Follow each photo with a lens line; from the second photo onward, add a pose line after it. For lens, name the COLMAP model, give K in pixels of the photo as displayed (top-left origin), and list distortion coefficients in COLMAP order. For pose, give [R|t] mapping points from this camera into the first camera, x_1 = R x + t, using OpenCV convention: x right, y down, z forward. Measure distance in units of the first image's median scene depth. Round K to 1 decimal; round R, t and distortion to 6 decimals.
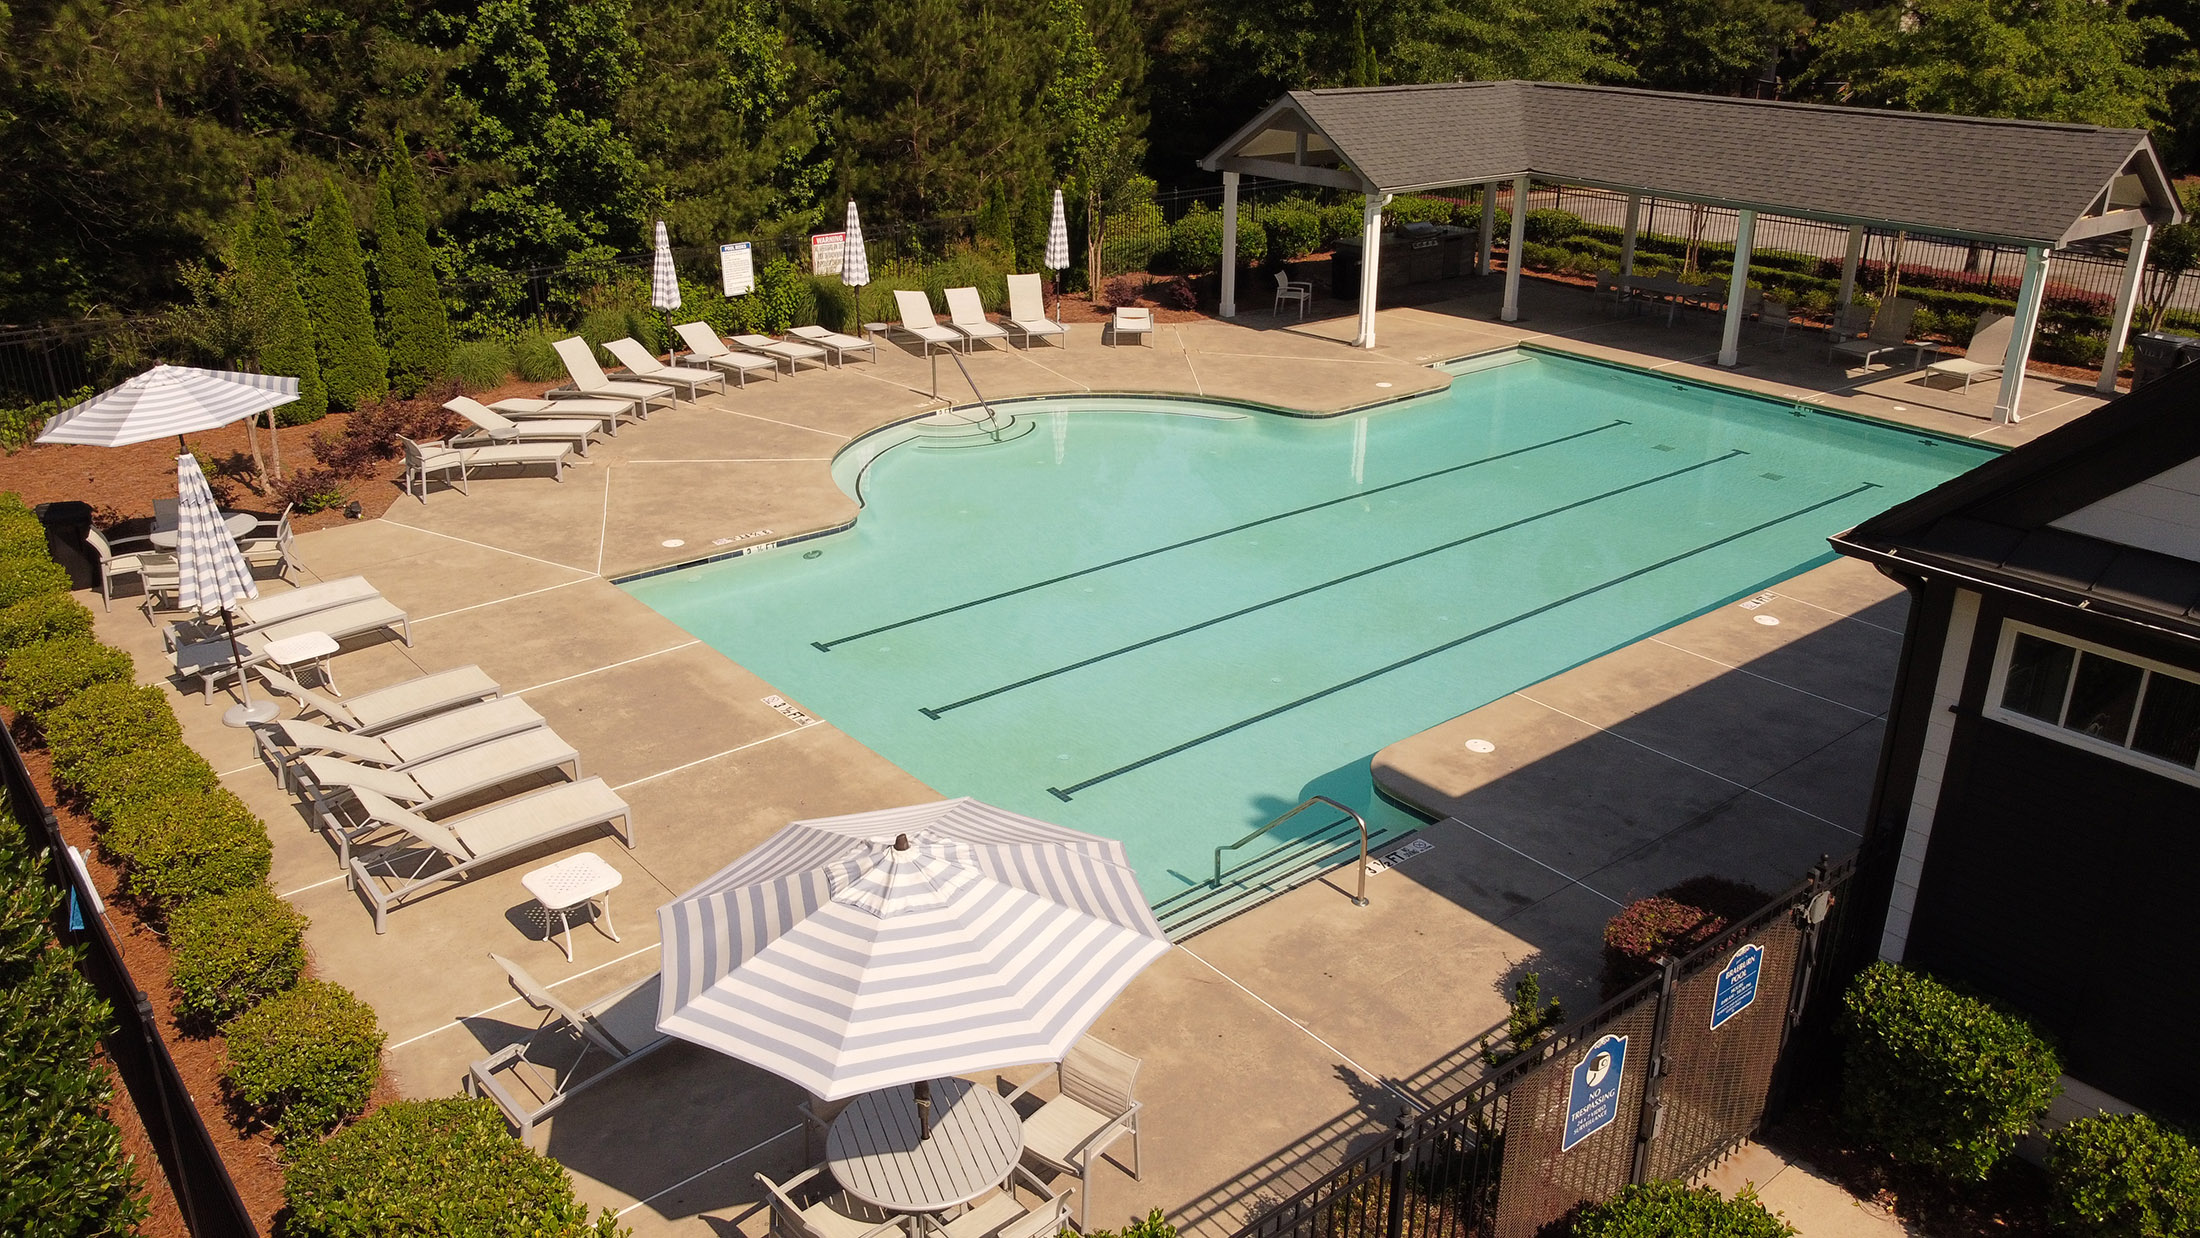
lens RADIAL K [[1682.5, 0, 1132.9], [0, 1682.5, 619.6], [0, 0, 1]] dist [0.004431, -0.011008]
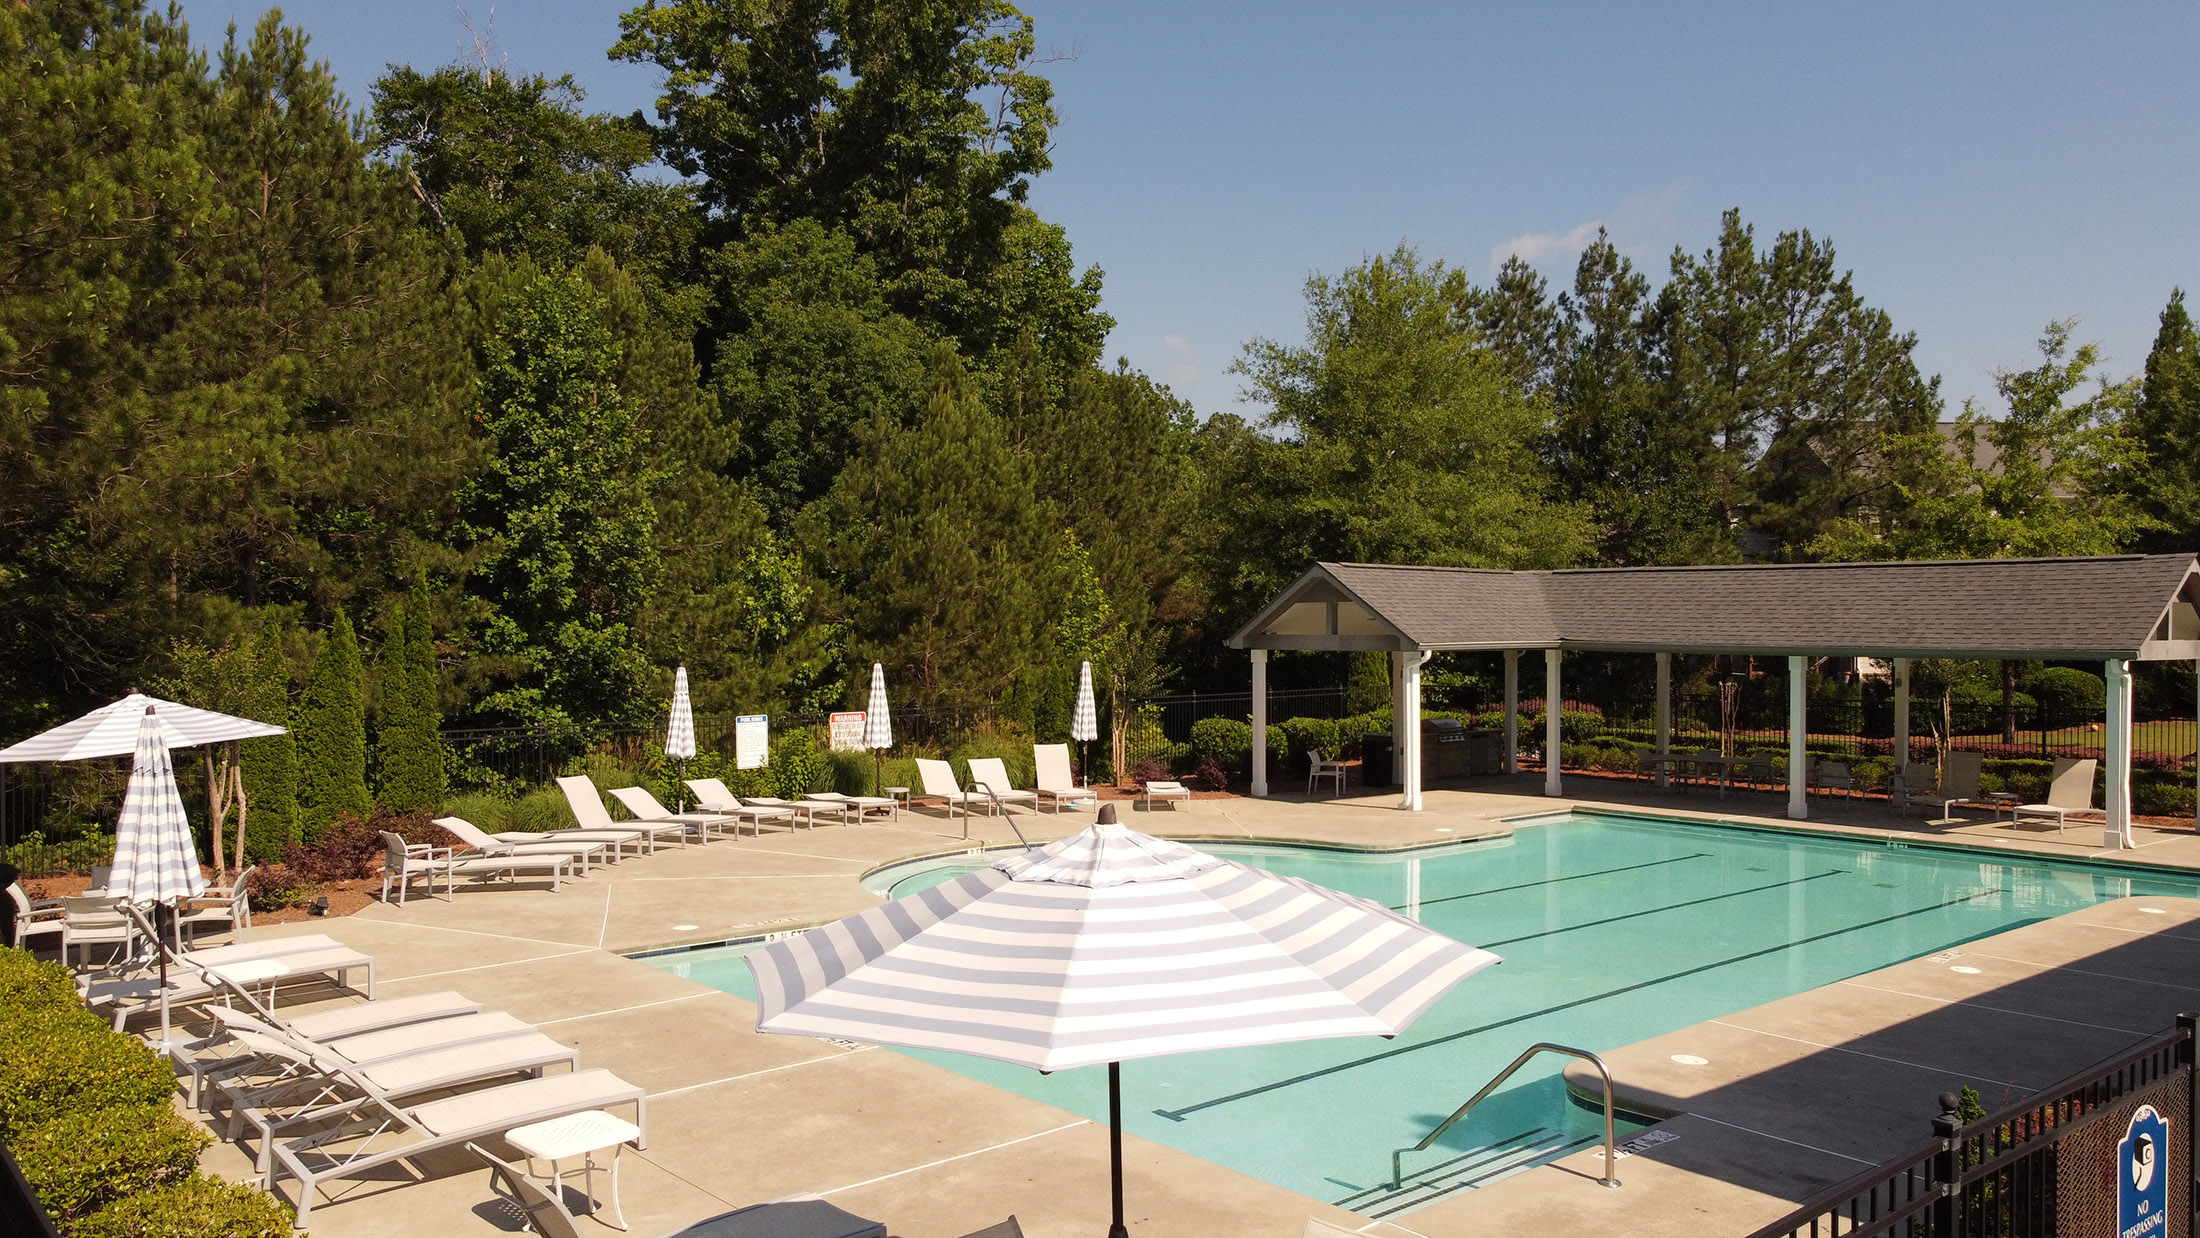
lens RADIAL K [[1682.5, 0, 1132.9], [0, 1682.5, 619.6], [0, 0, 1]] dist [0.004431, -0.011008]
pose [[0.999766, -0.010210, 0.019048, -0.036442], [0.016470, 0.930618, -0.365622, 0.082099], [-0.013994, 0.365850, 0.930569, 0.082360]]
